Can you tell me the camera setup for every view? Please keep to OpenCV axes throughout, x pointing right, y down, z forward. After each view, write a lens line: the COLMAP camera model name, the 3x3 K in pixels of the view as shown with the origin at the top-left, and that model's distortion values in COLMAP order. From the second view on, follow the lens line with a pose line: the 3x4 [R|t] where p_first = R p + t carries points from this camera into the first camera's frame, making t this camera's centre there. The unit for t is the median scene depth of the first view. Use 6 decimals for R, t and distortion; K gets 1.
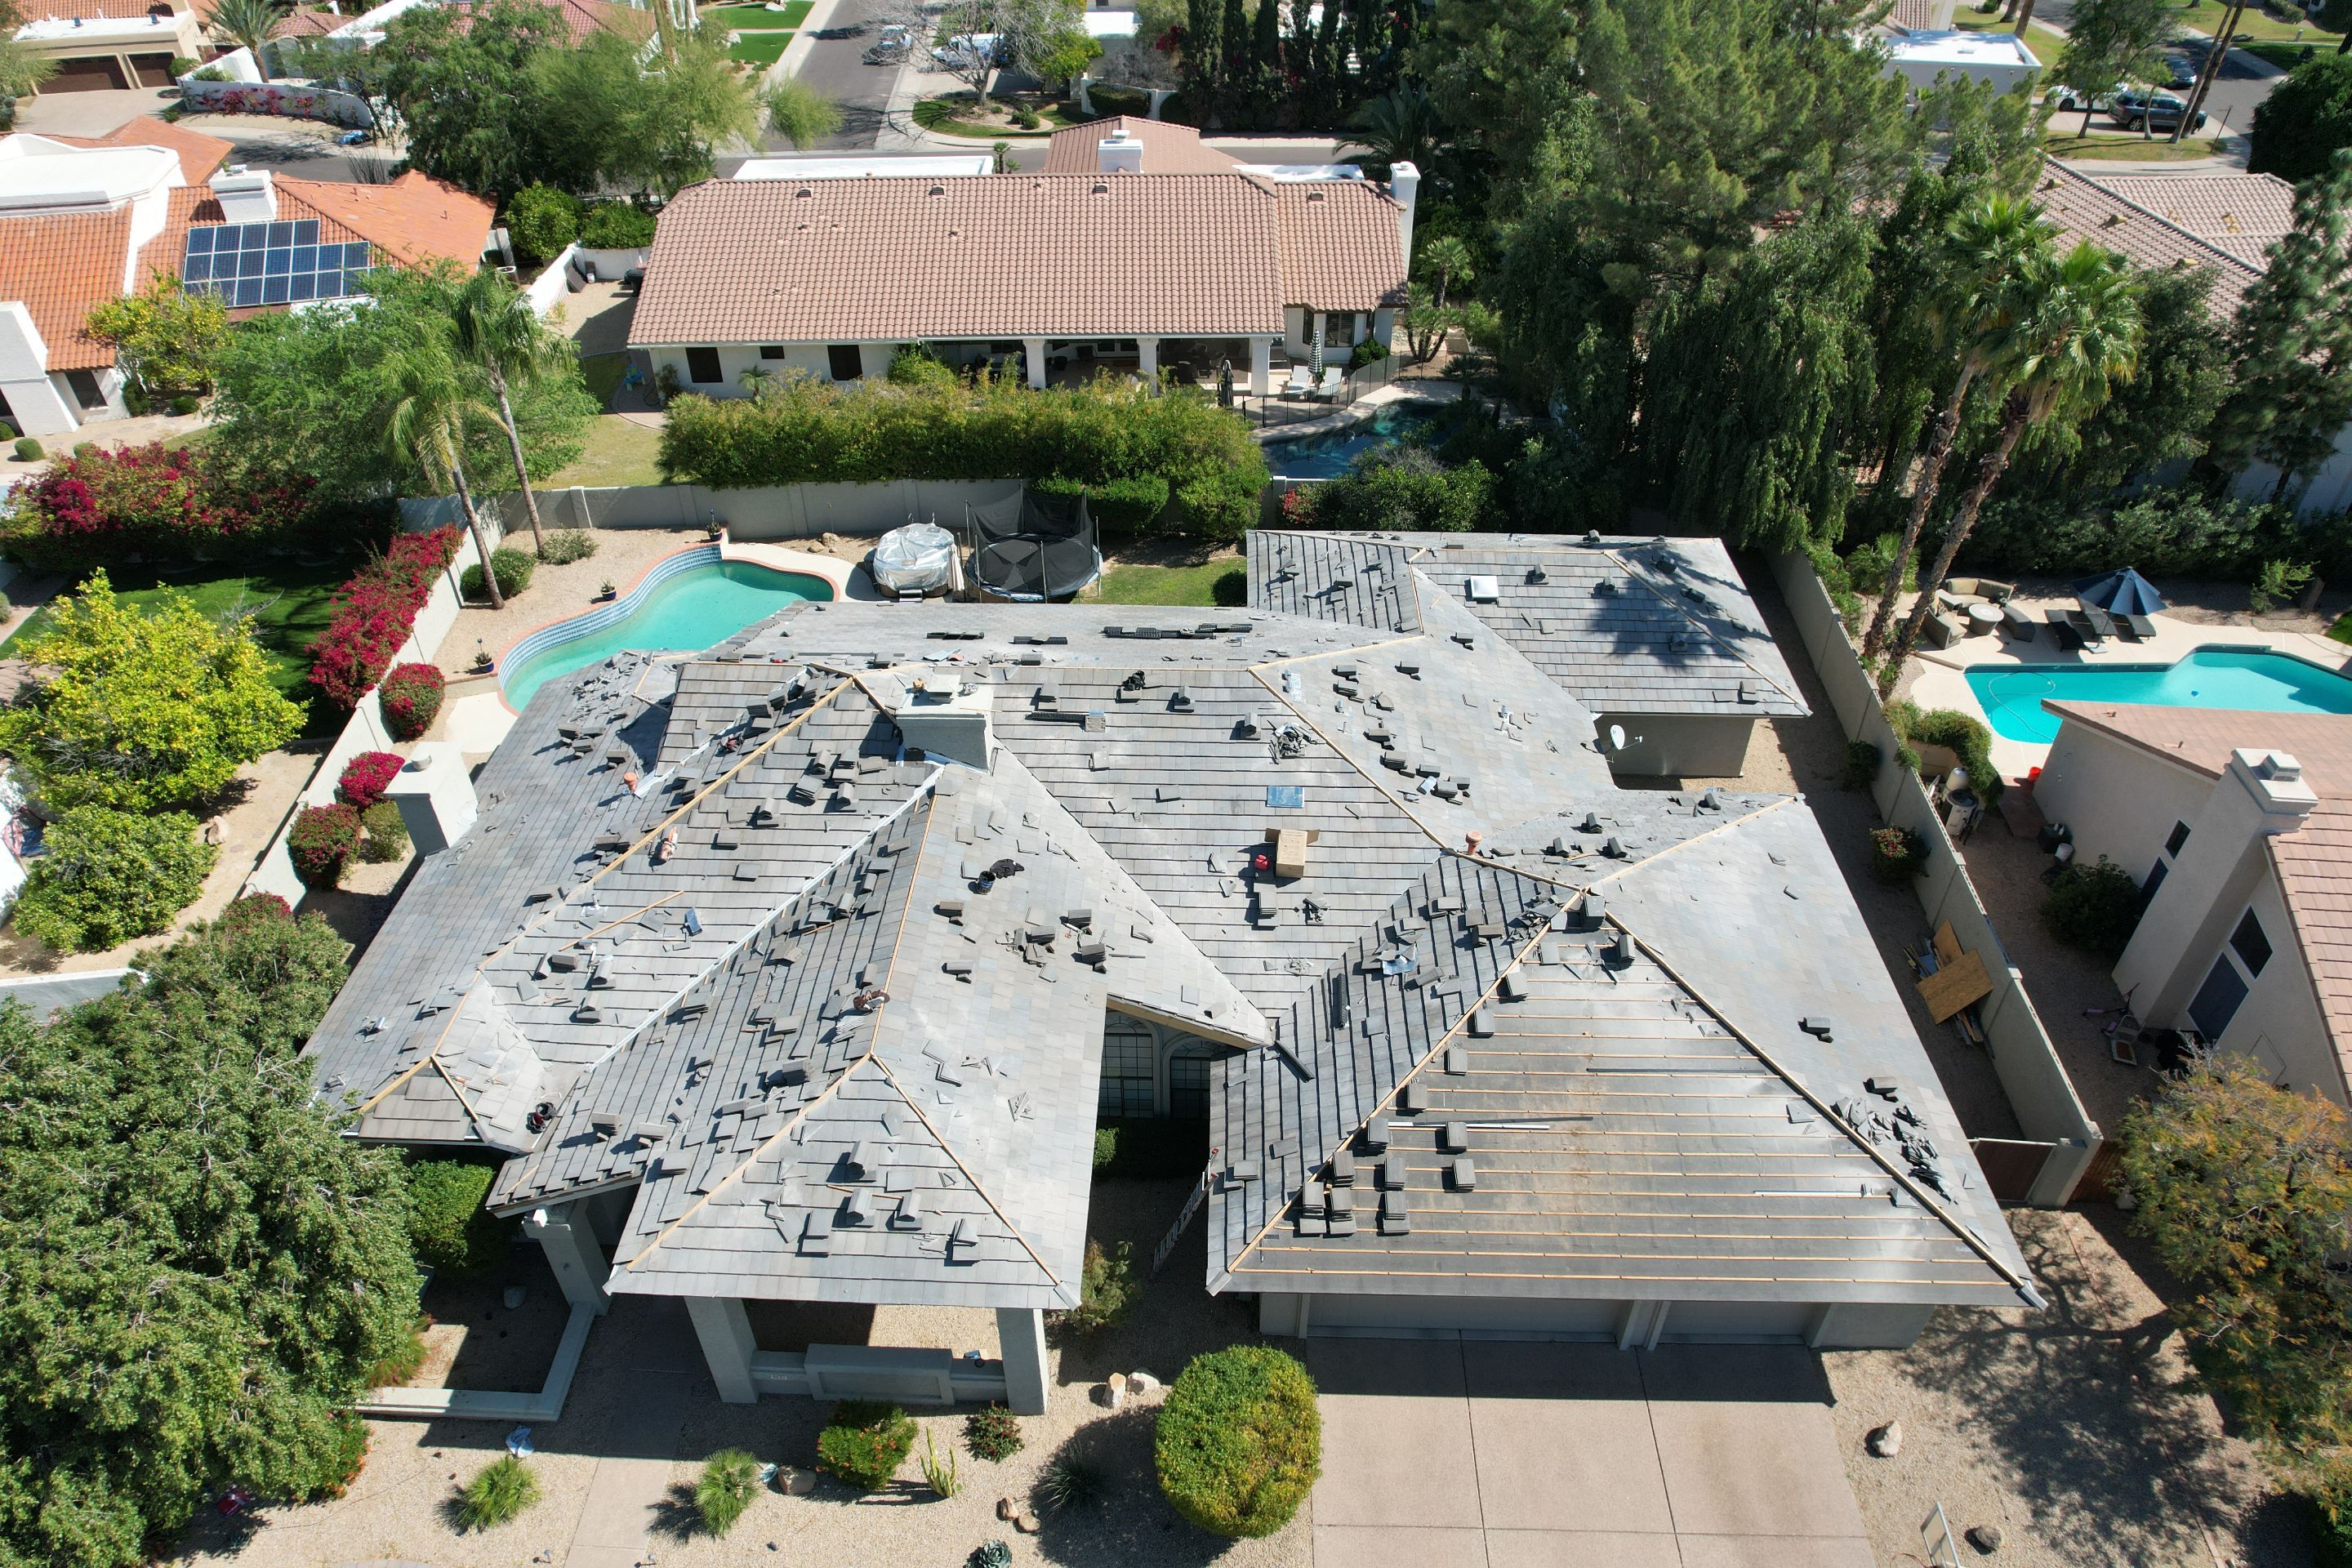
lens RADIAL K [[1502.6, 0, 1169.3], [0, 1502.6, 794.0], [0, 0, 1]] dist [-0.079586, 0.070753]
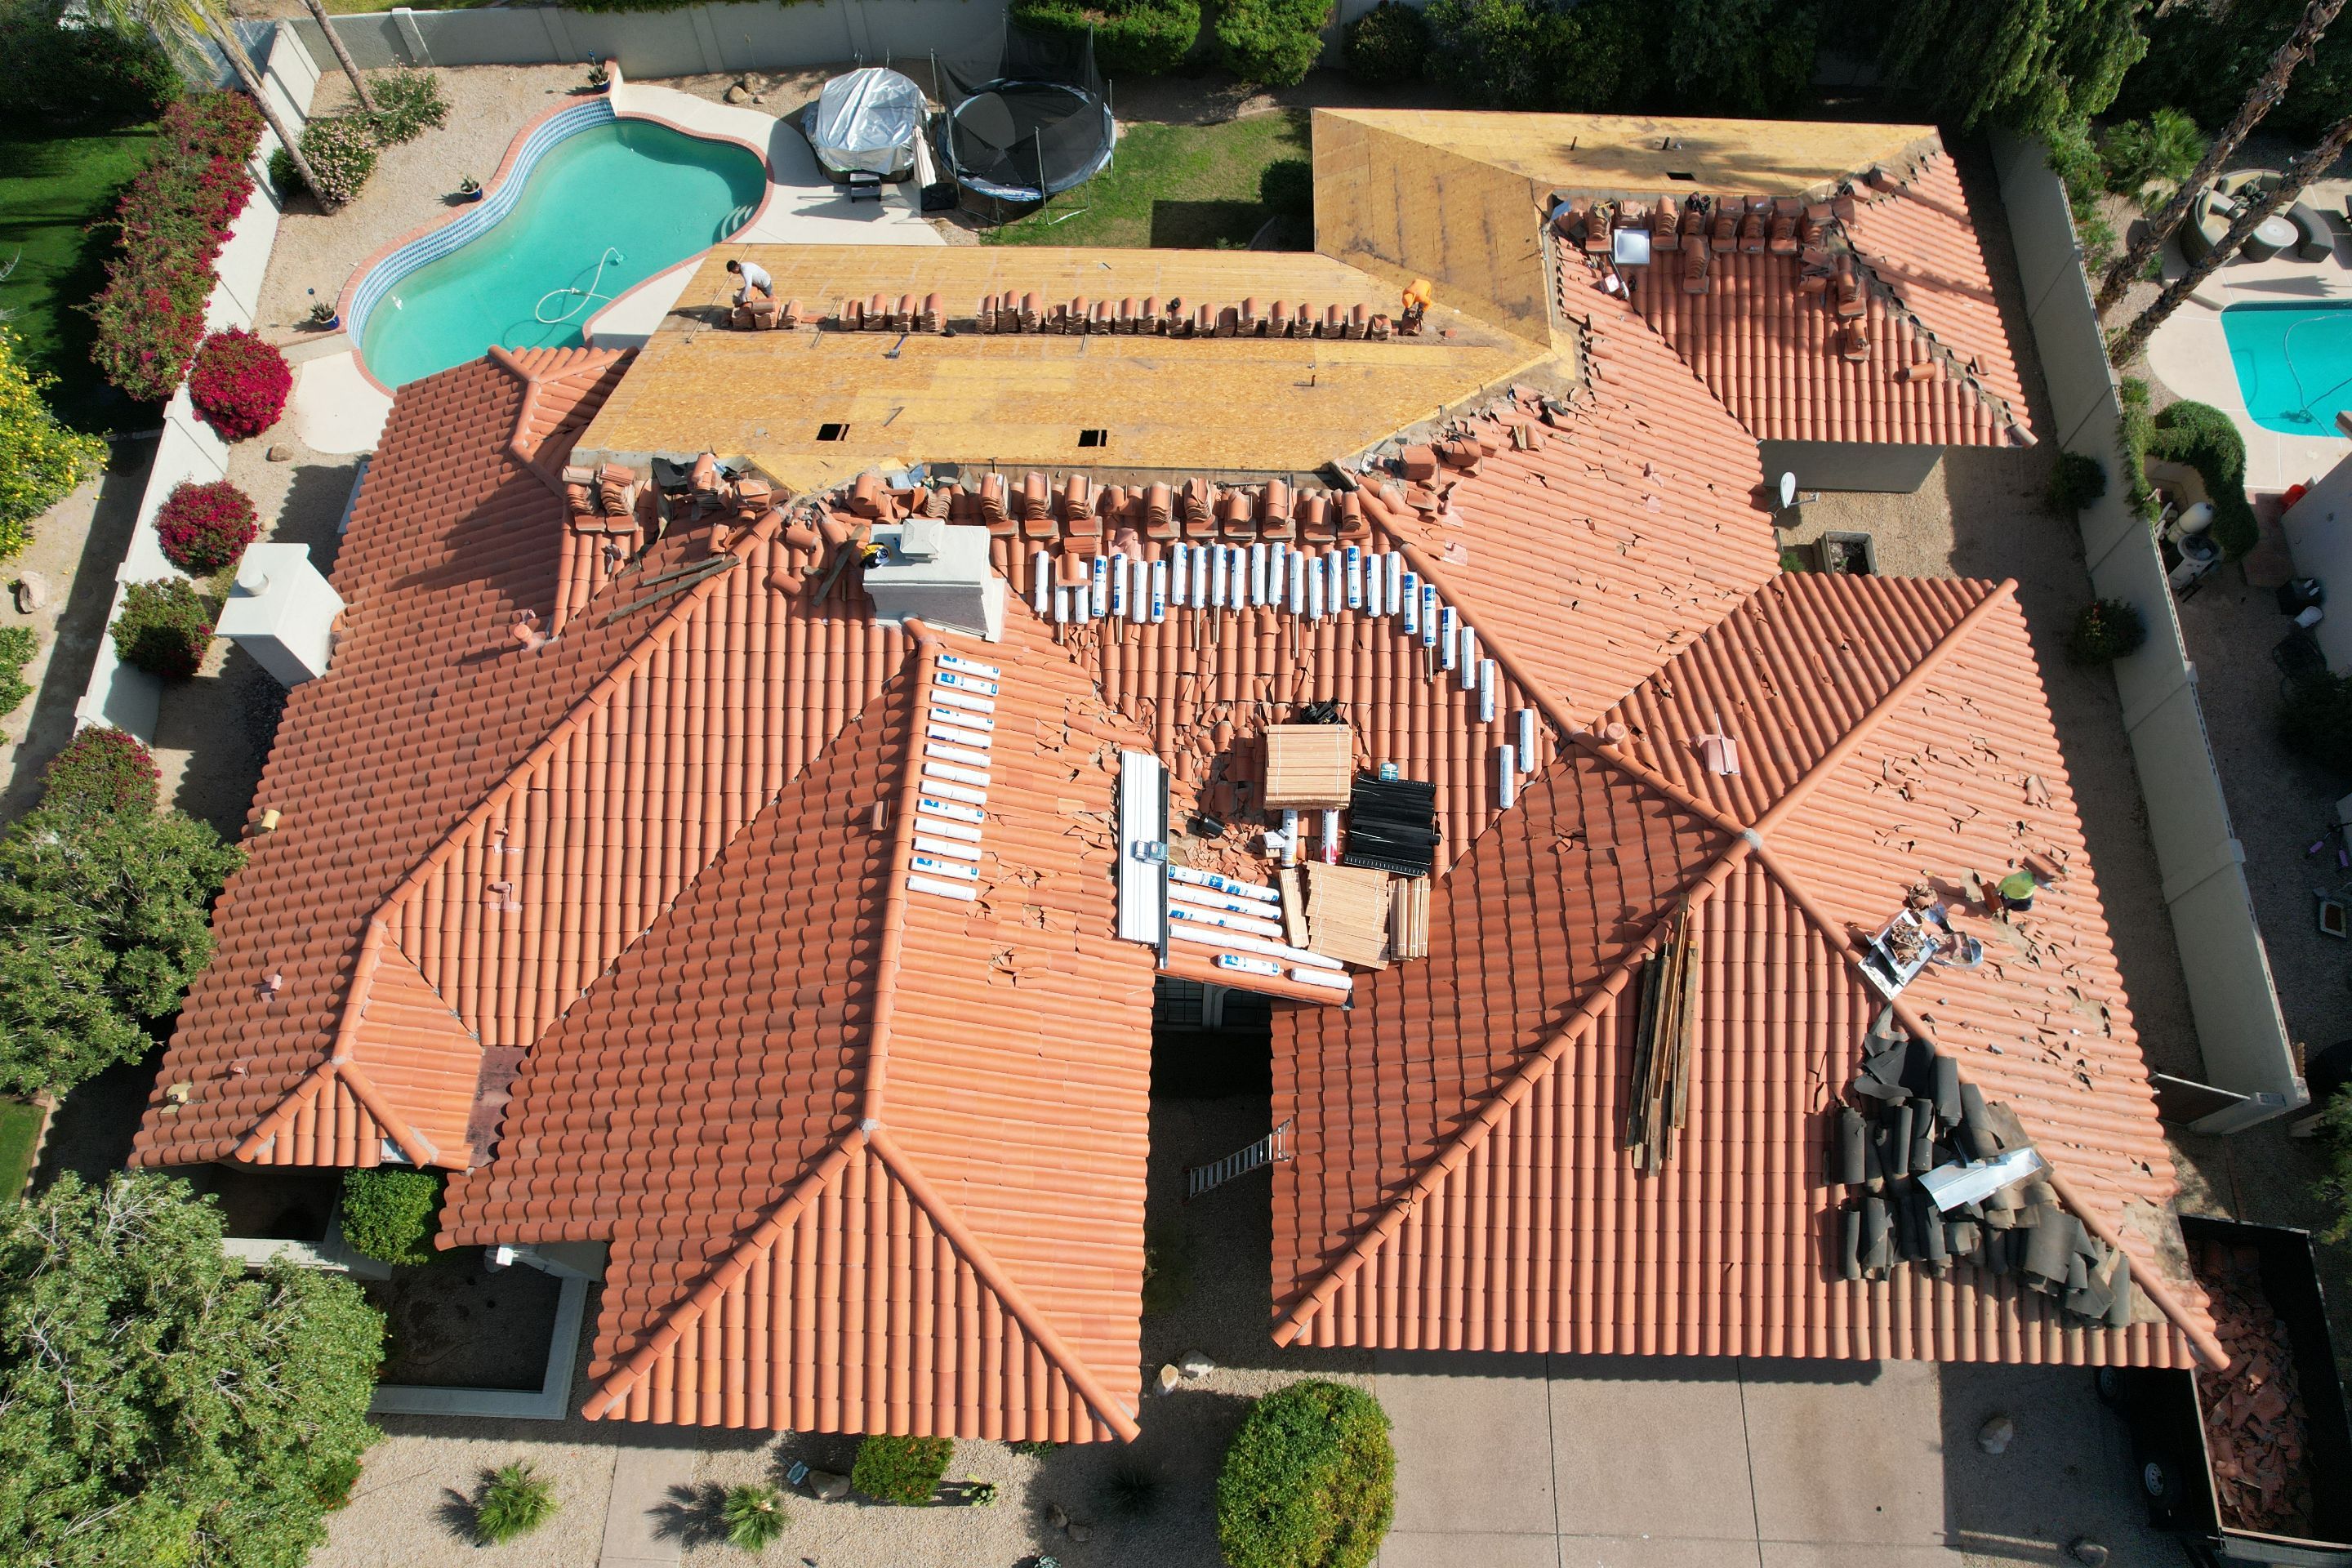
lens RADIAL K [[1502.6, 0, 1168.9], [0, 1502.6, 794.1], [0, 0, 1]] dist [-0.079586, 0.070753]
pose [[0.999995, -0.002619, 0.001958, -0.021590], [0.001529, 0.903771, 0.428013, -0.193148], [-0.002891, -0.428008, 0.903770, 0.195911]]
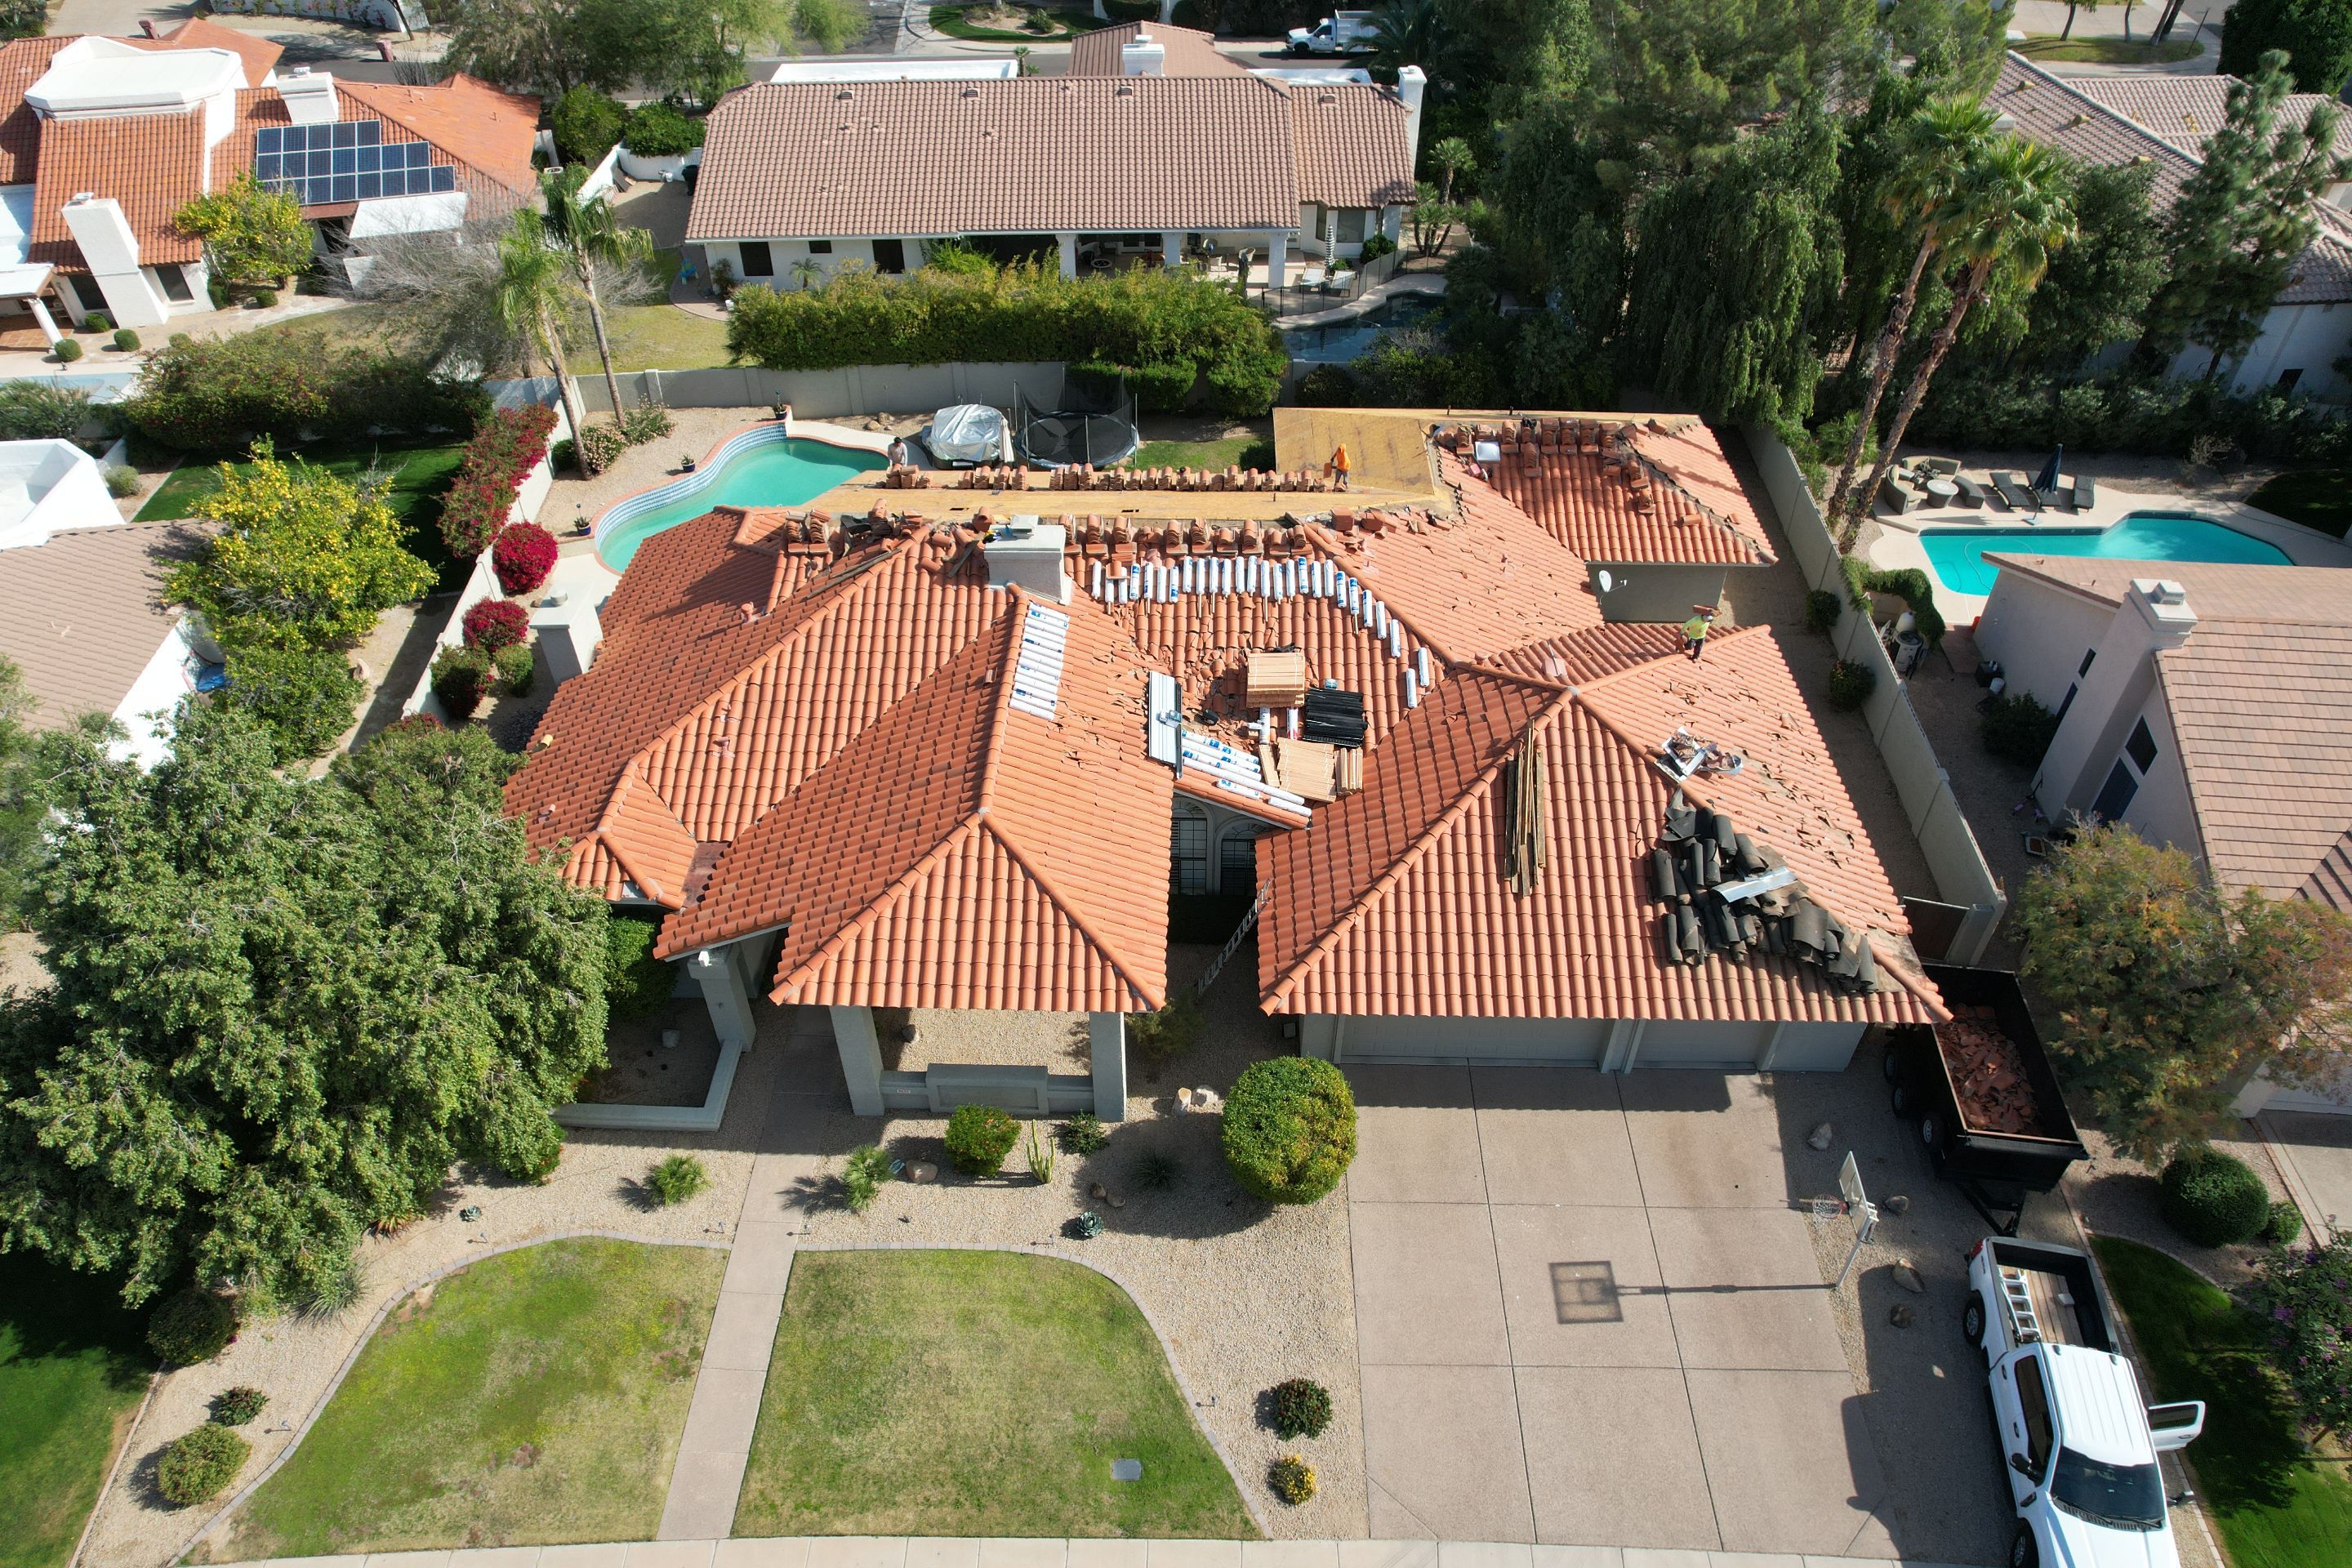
lens RADIAL K [[1502.6, 0, 1167.7], [0, 1502.6, 790.1], [0, 0, 1]] dist [-0.079586, 0.070753]
pose [[0.999983, -0.002532, 0.005257, -0.032589], [0.002256, 0.998648, 0.051939, 0.051916], [-0.005381, -0.051927, 0.998636, -0.118219]]
